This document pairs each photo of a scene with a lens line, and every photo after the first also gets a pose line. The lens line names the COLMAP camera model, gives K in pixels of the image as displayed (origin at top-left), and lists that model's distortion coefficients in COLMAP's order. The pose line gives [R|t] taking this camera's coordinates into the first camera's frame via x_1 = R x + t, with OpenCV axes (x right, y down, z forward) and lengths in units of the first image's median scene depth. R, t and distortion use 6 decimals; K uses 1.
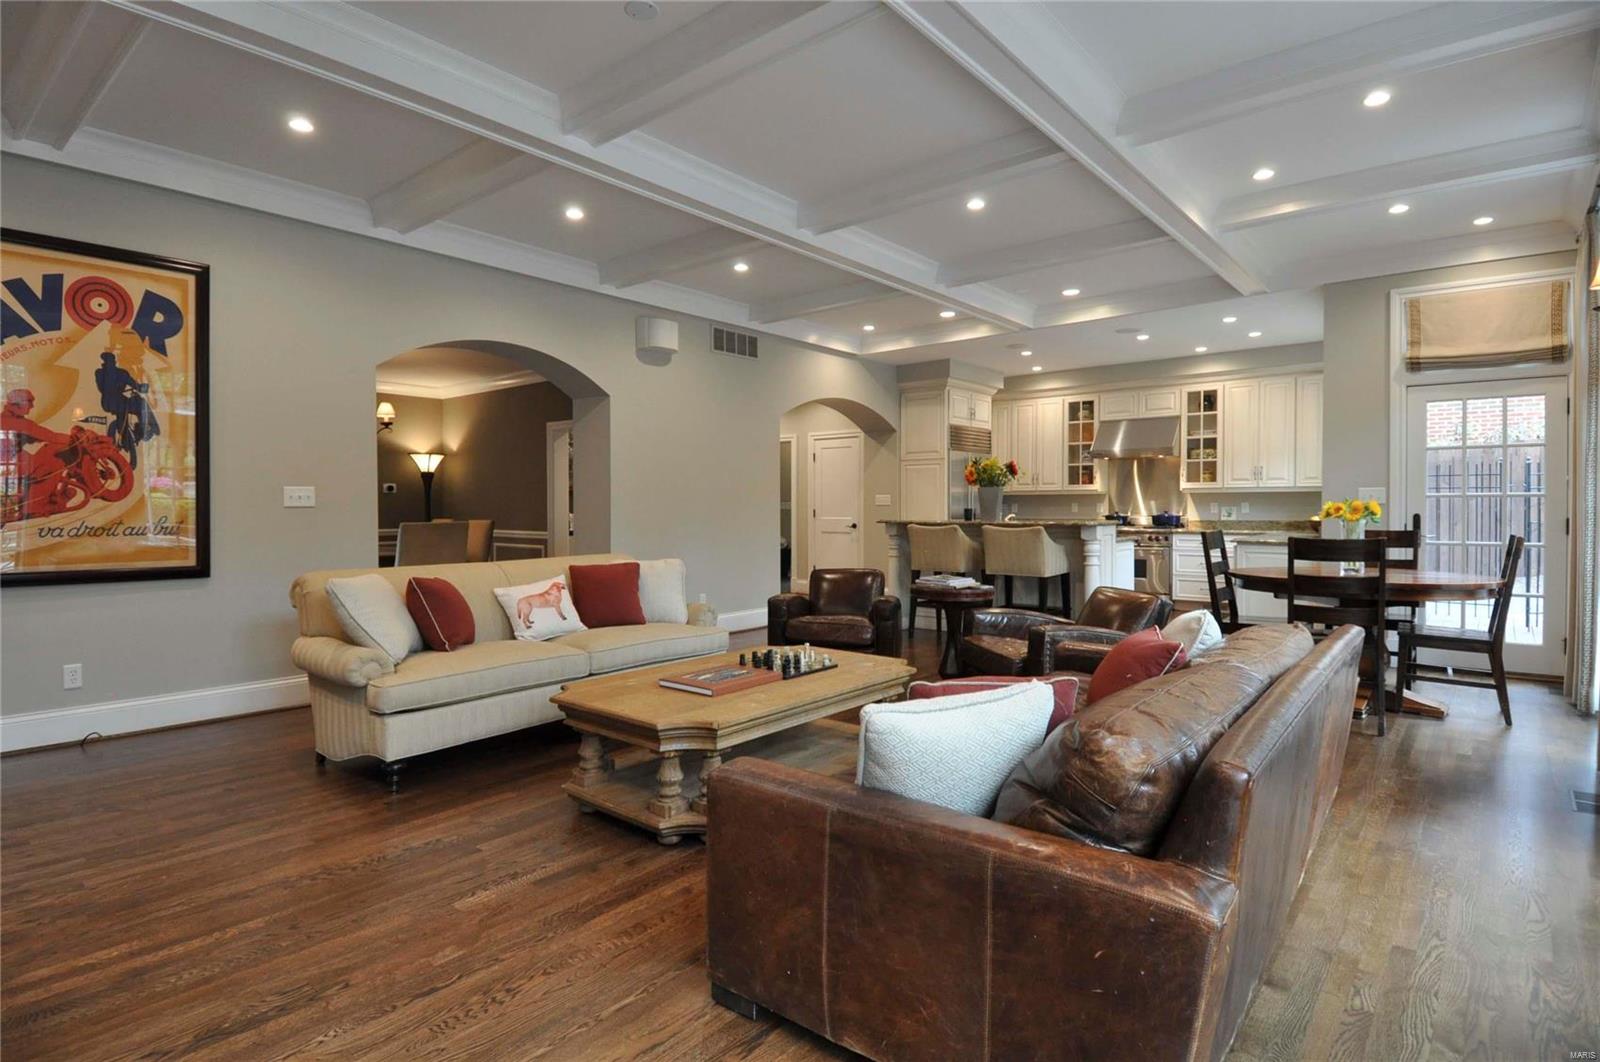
lens RADIAL K [[828.5, 0, 794.9], [0, 828.5, 519.2], [0, 0, 1]] dist [0.012175, -0.003804]
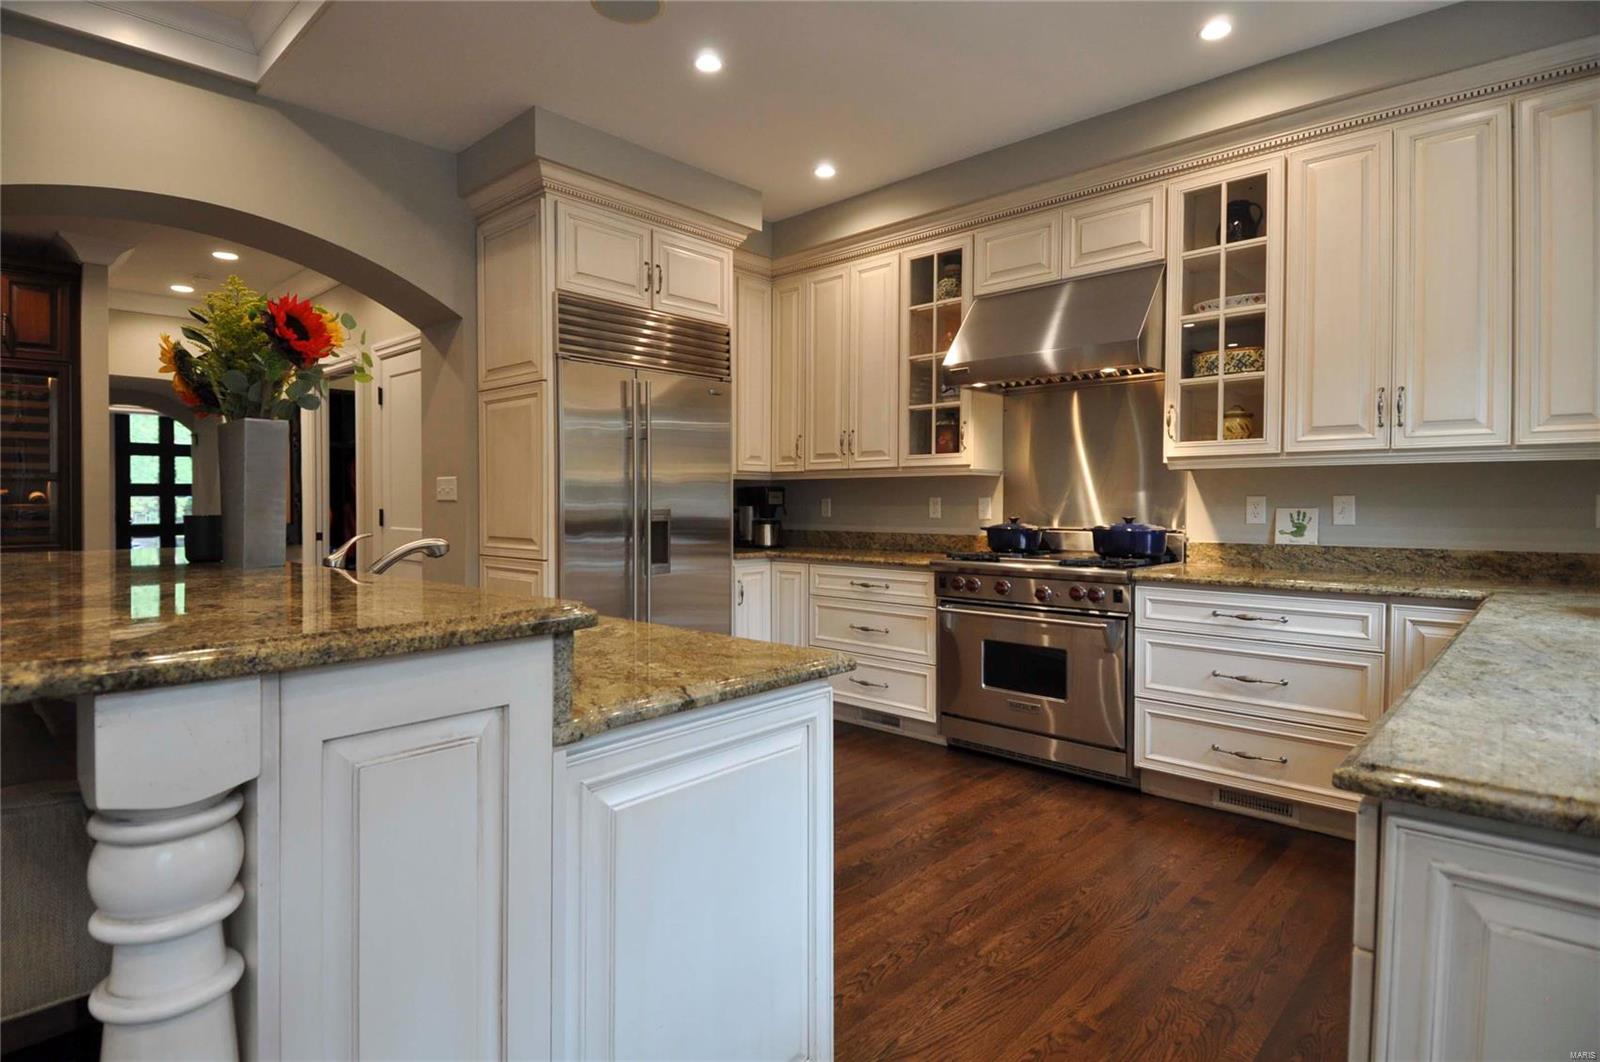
lens RADIAL K [[828.5, 0, 801.0], [0, 828.5, 520.8], [0, 0, 1]] dist [0.012175, -0.003804]
pose [[0.999009, 0.003422, -0.044378, 0.318453], [-0.003109, 0.999970, 0.007110, -0.011015], [0.044401, -0.006965, 0.998989, 0.621263]]
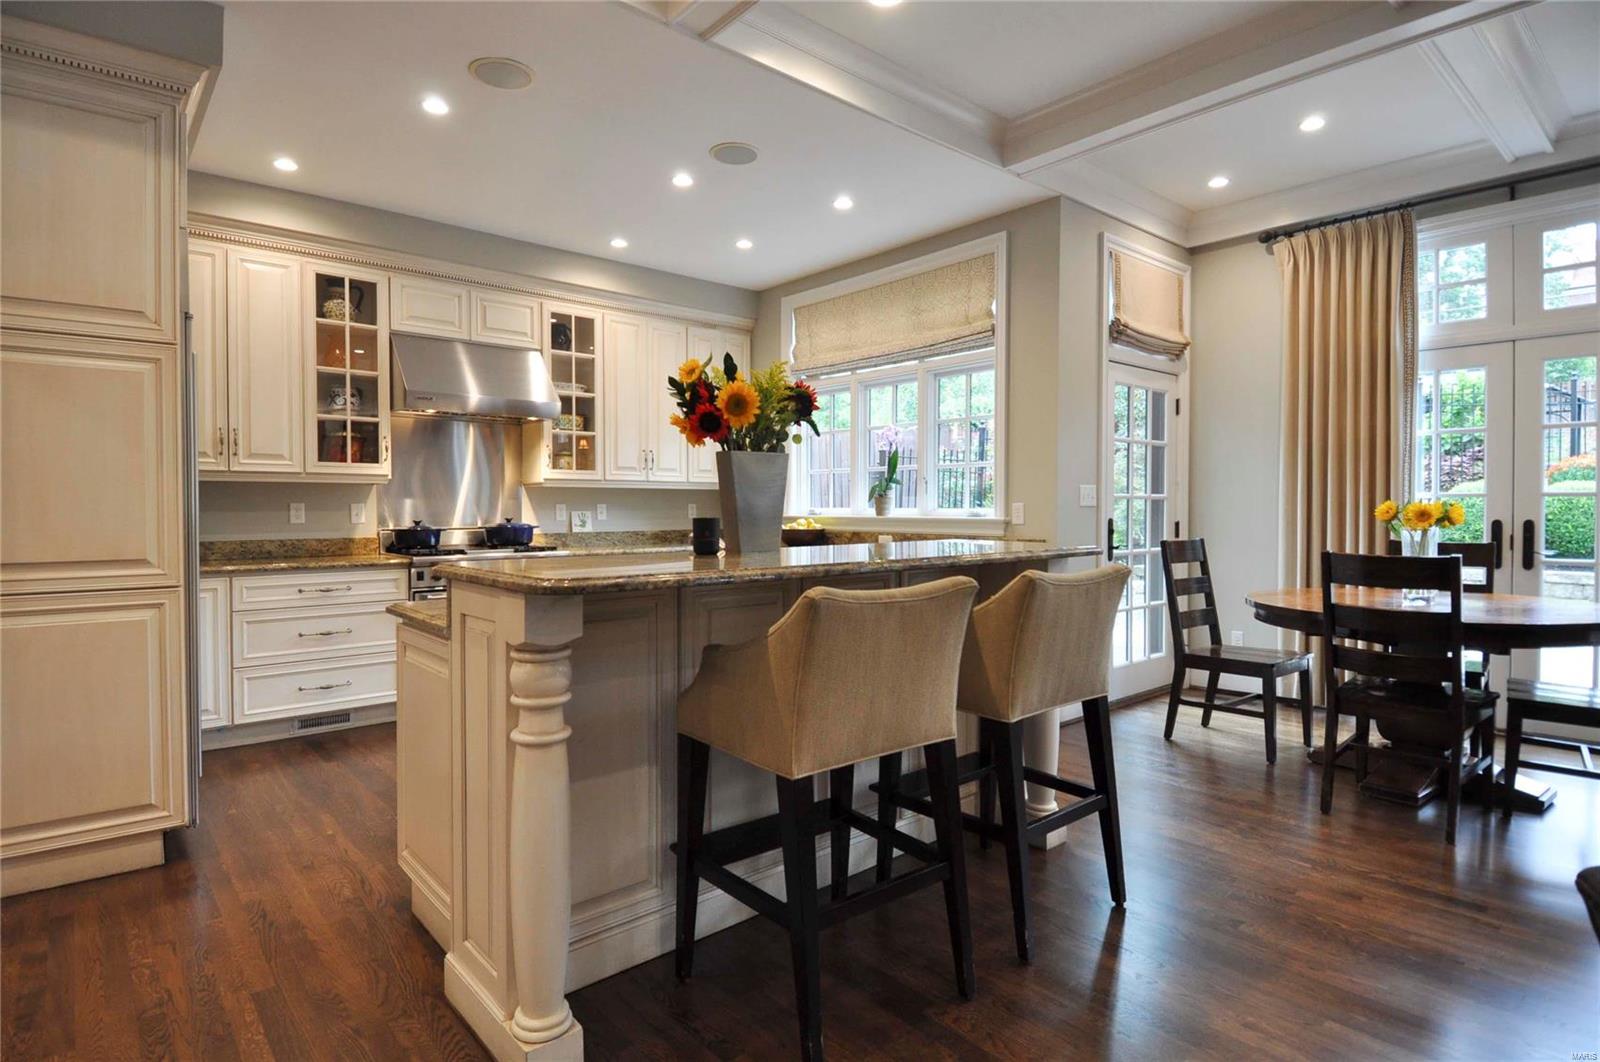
lens RADIAL K [[828.5, 0, 767.1], [0, 828.5, 510.7], [0, 0, 1]] dist [0.012175, -0.003804]
pose [[0.162829, -0.004184, 0.986645, -0.071071], [0.013073, 0.999912, 0.002083, -0.014353], [-0.986568, 0.012559, 0.162869, 0.755619]]
